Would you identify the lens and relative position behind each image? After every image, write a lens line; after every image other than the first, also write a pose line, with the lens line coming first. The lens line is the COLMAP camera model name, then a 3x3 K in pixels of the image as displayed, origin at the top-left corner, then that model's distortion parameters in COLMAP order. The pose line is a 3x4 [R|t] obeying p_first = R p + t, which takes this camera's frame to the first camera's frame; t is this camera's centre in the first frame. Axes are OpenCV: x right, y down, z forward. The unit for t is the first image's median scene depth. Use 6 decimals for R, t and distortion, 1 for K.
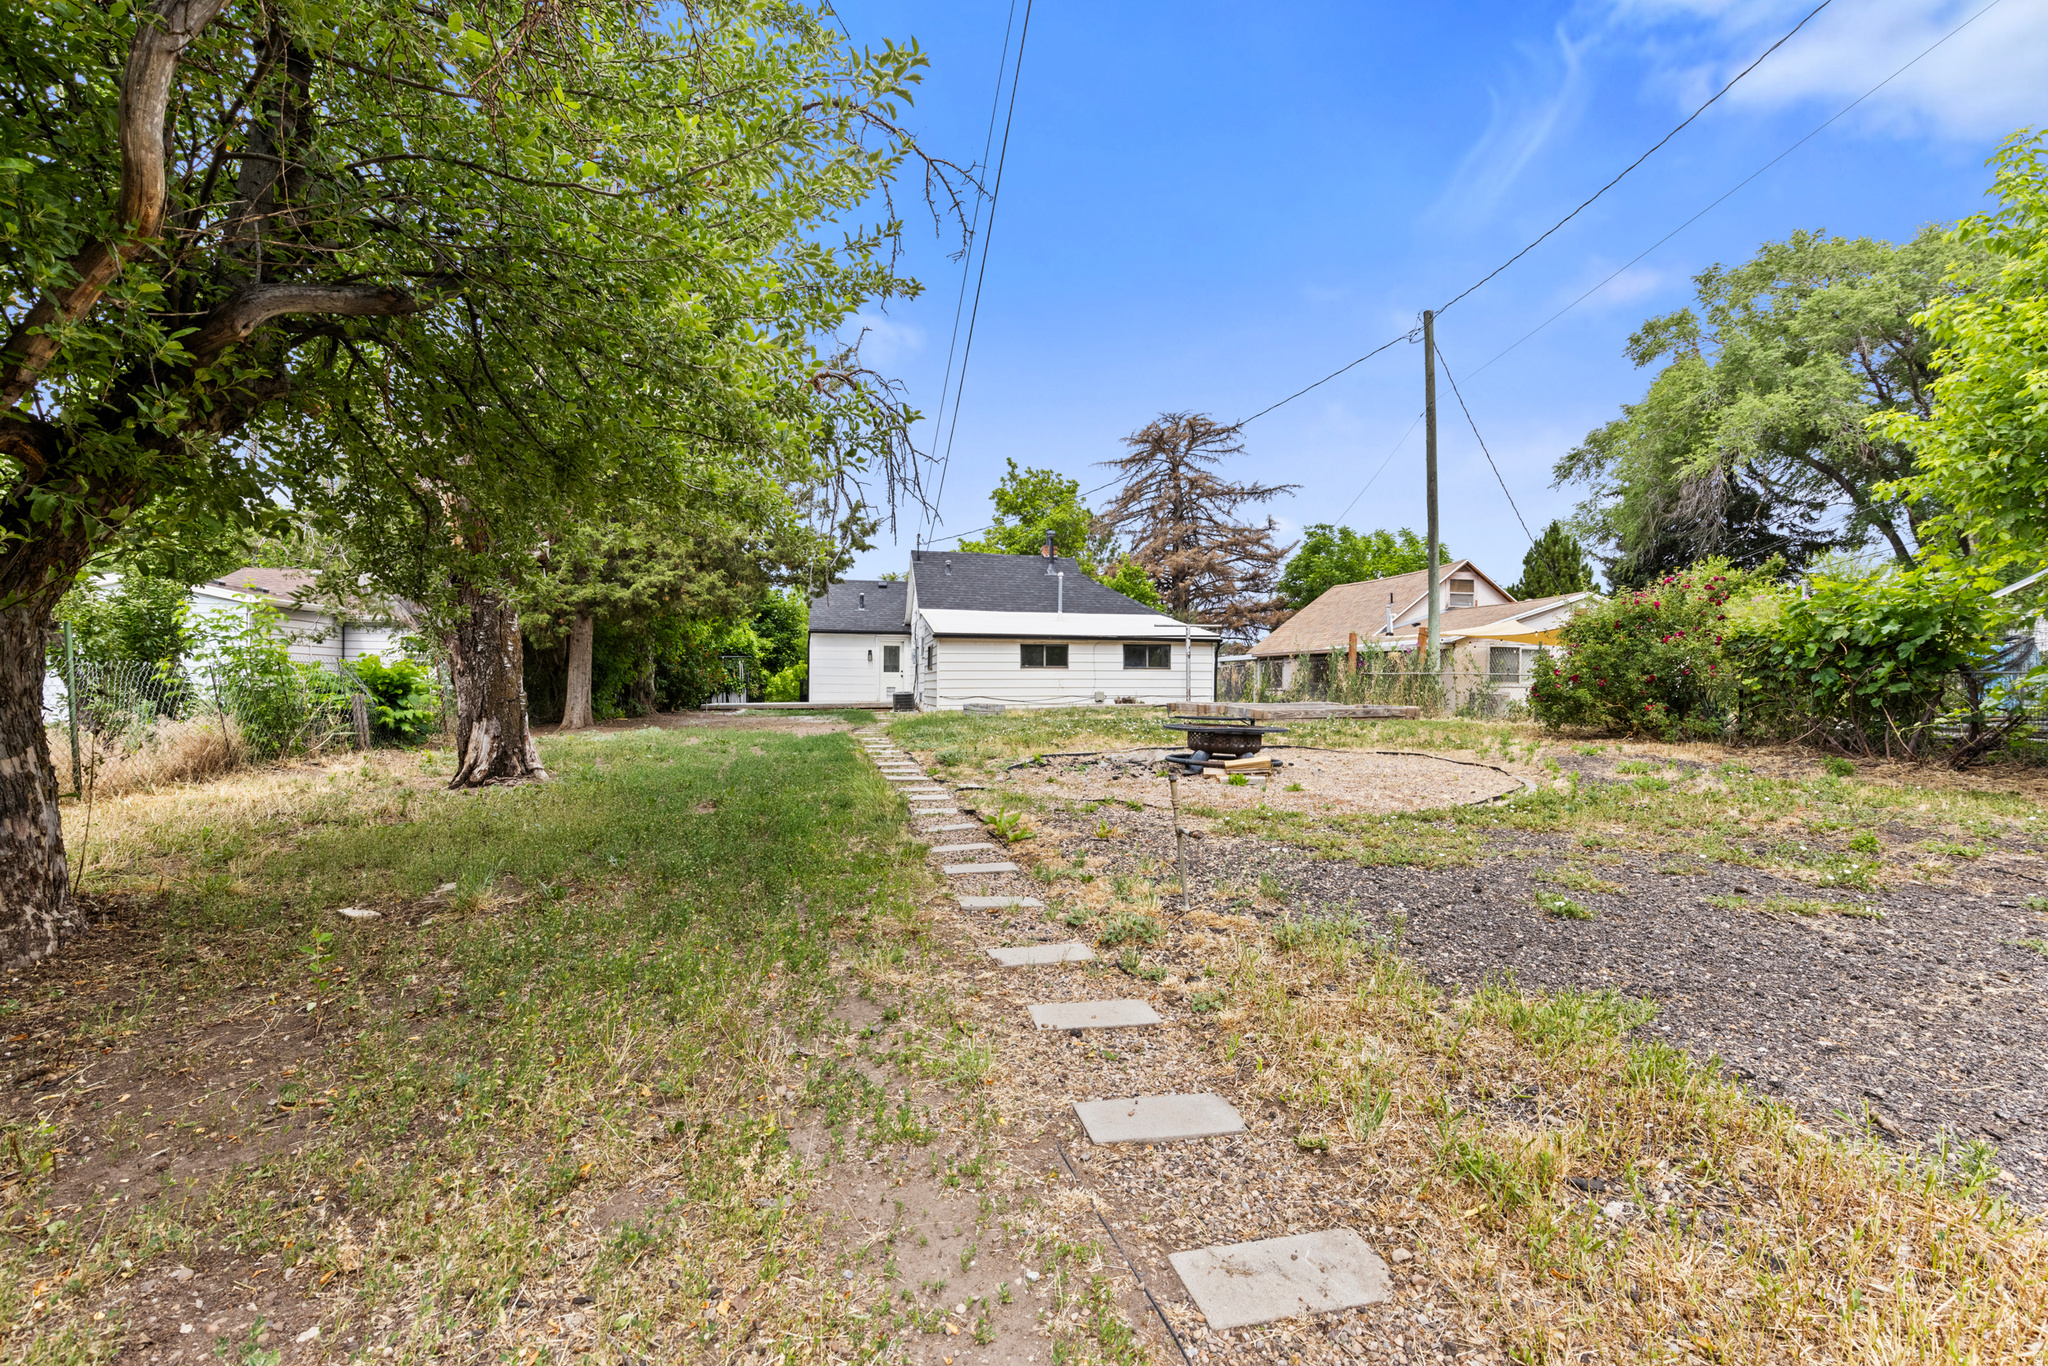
lens RADIAL K [[921.6, 0, 1021.9], [0, 921.6, 693.6], [0, 0, 1]] dist [0.000799, 0.000048]
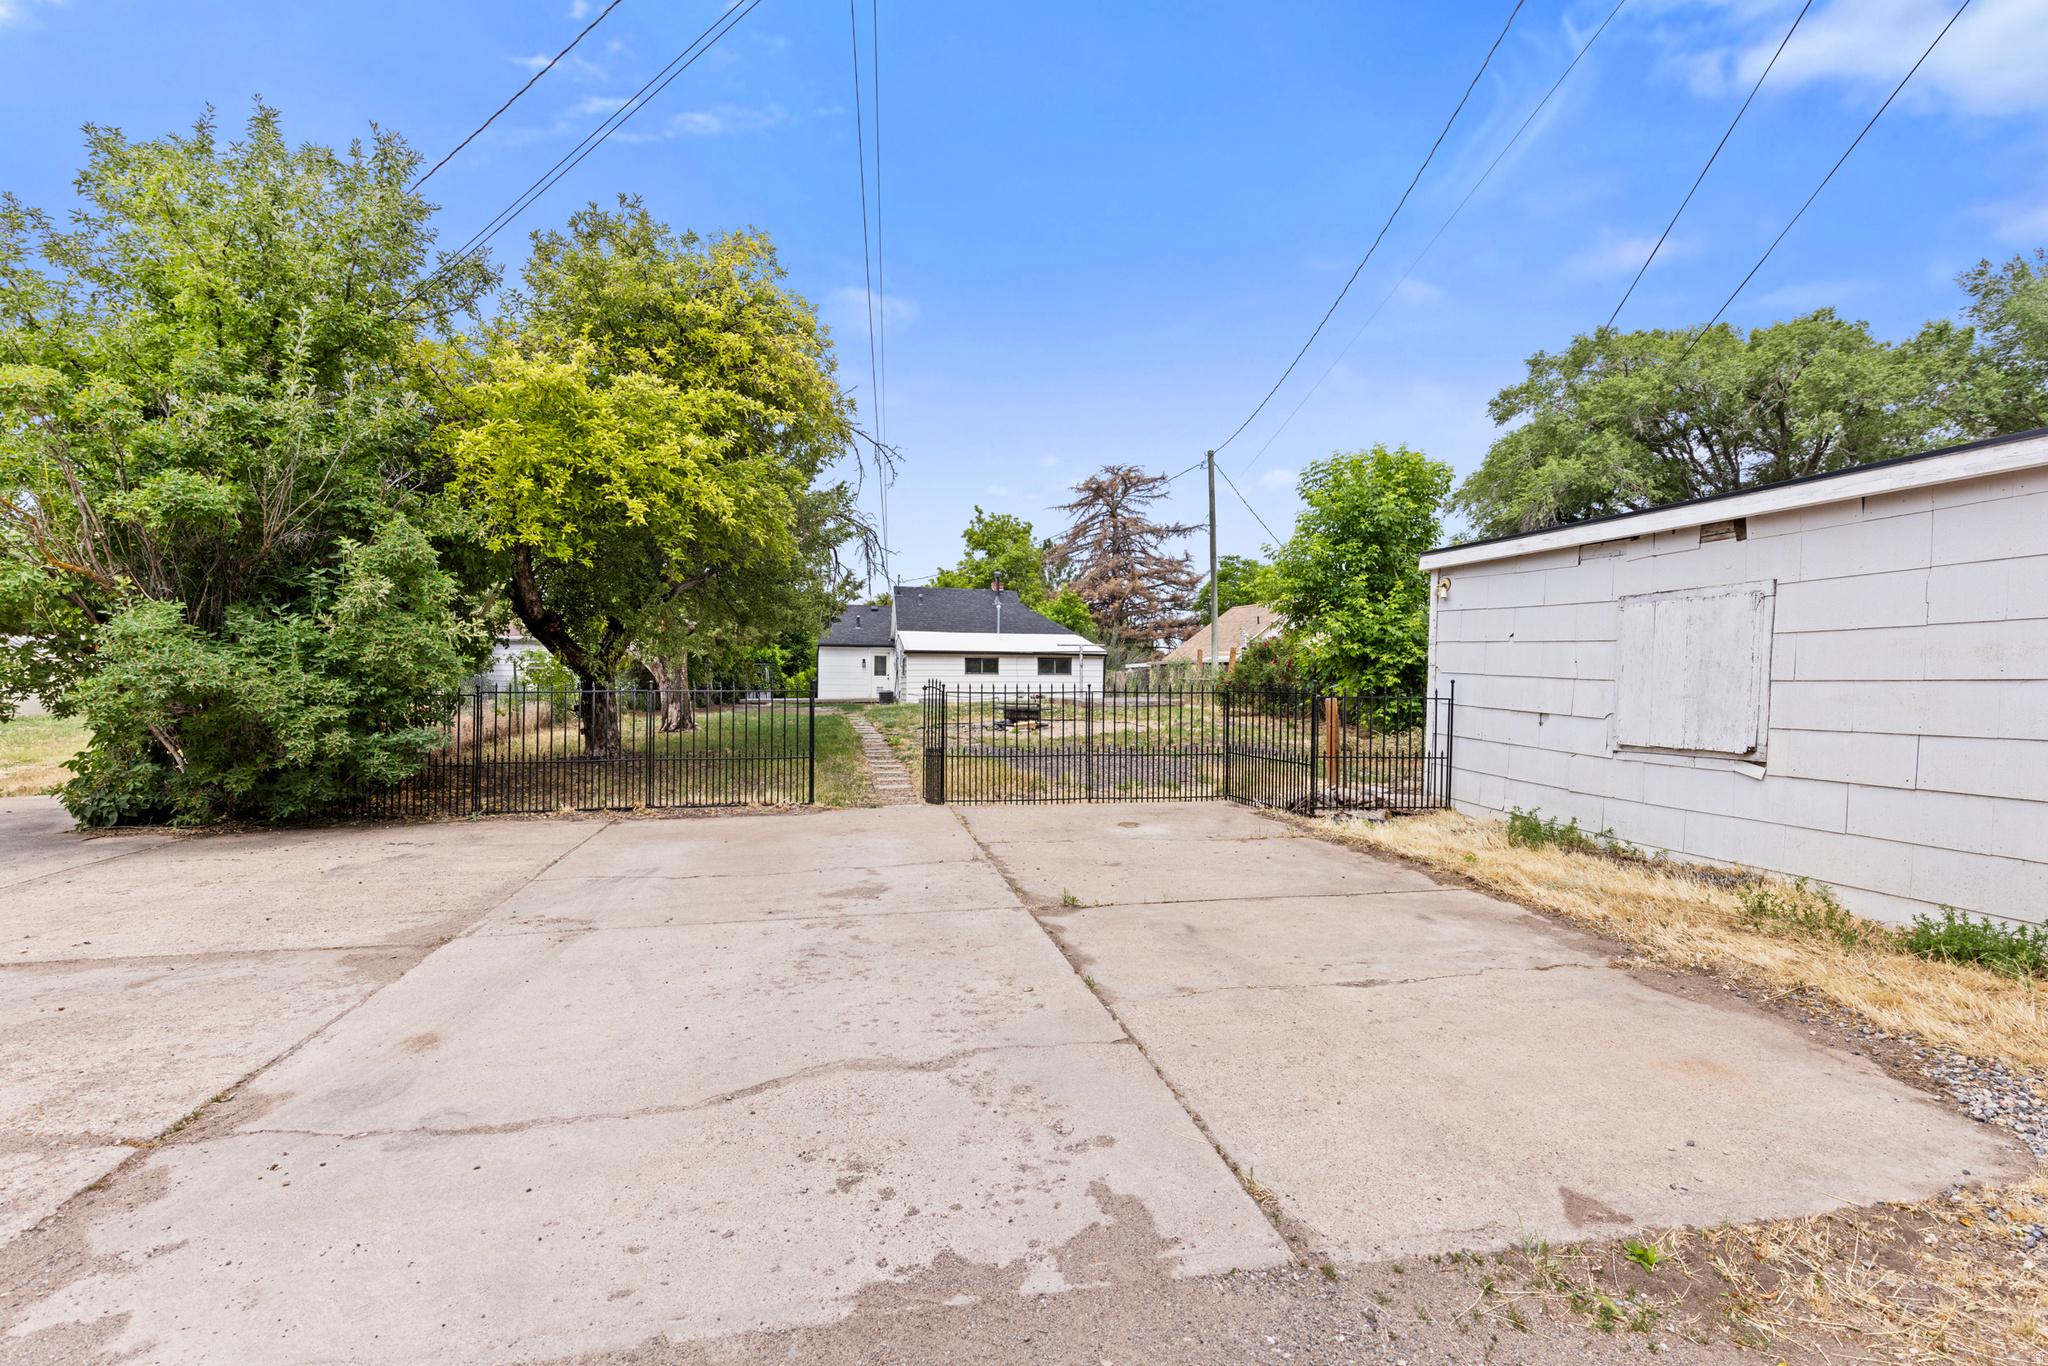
lens RADIAL K [[921.6, 0, 1031.6], [0, 921.6, 690.3], [0, 0, 1]] dist [0.000799, 0.000048]
pose [[0.999997, 0.001057, 0.002188, 0.058613], [-0.001052, 0.999997, -0.002380, 0.000463], [-0.002190, 0.002378, 0.999995, -0.260780]]
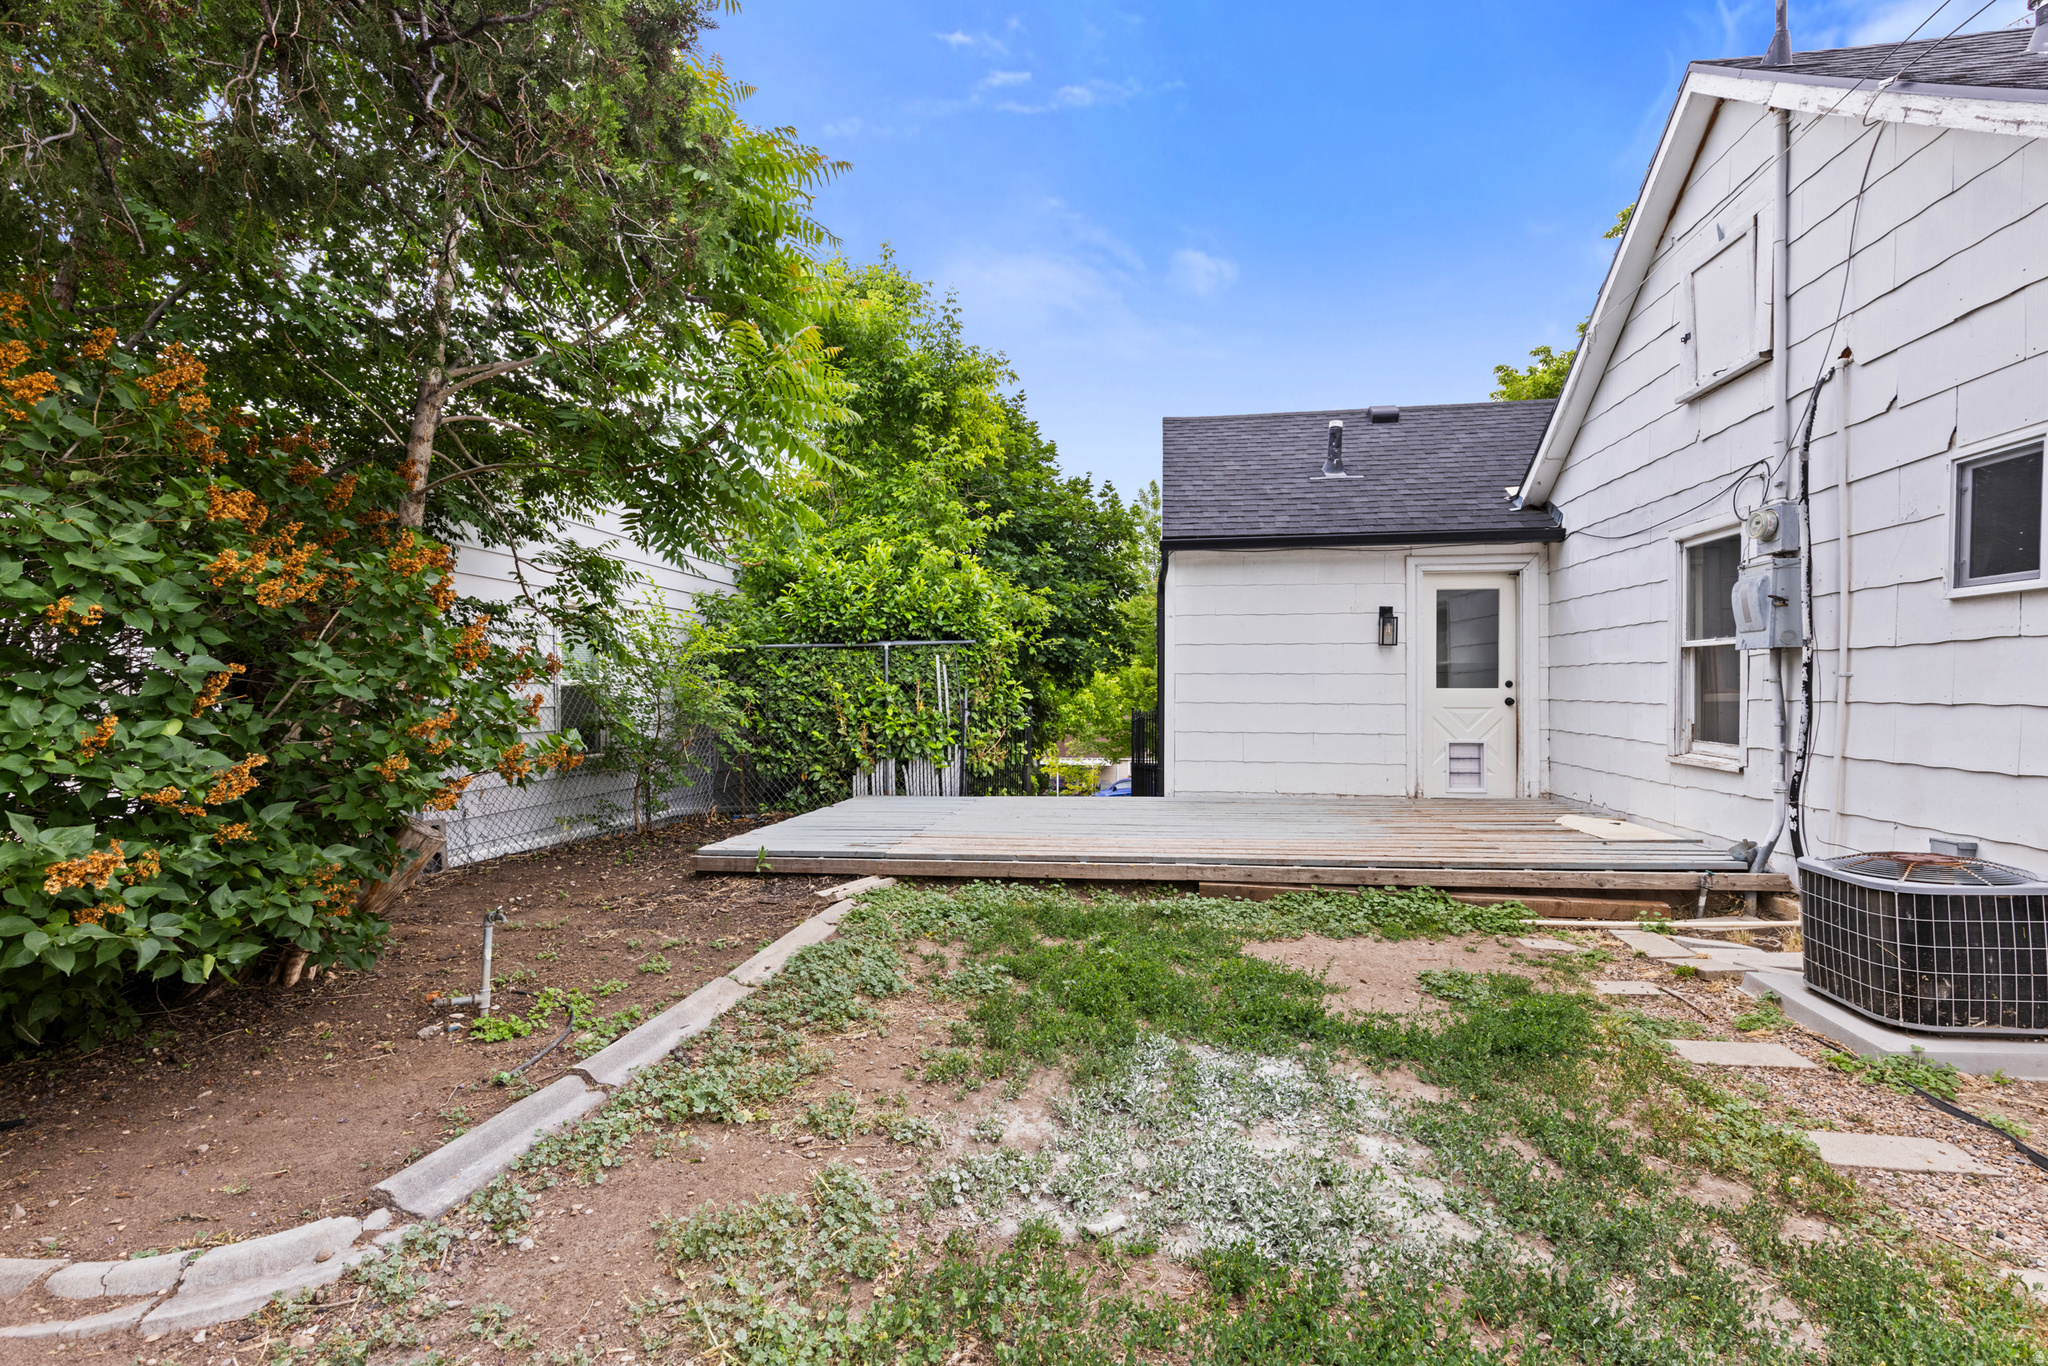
lens RADIAL K [[921.6, 0, 1021.4], [0, 921.6, 690.1], [0, 0, 1]] dist [0.000799, 0.000048]
pose [[0.935286, -0.006568, -0.353831, -0.133080], [0.004301, 0.999965, -0.007194, -0.016920], [0.353866, 0.005206, 0.935282, 0.559935]]
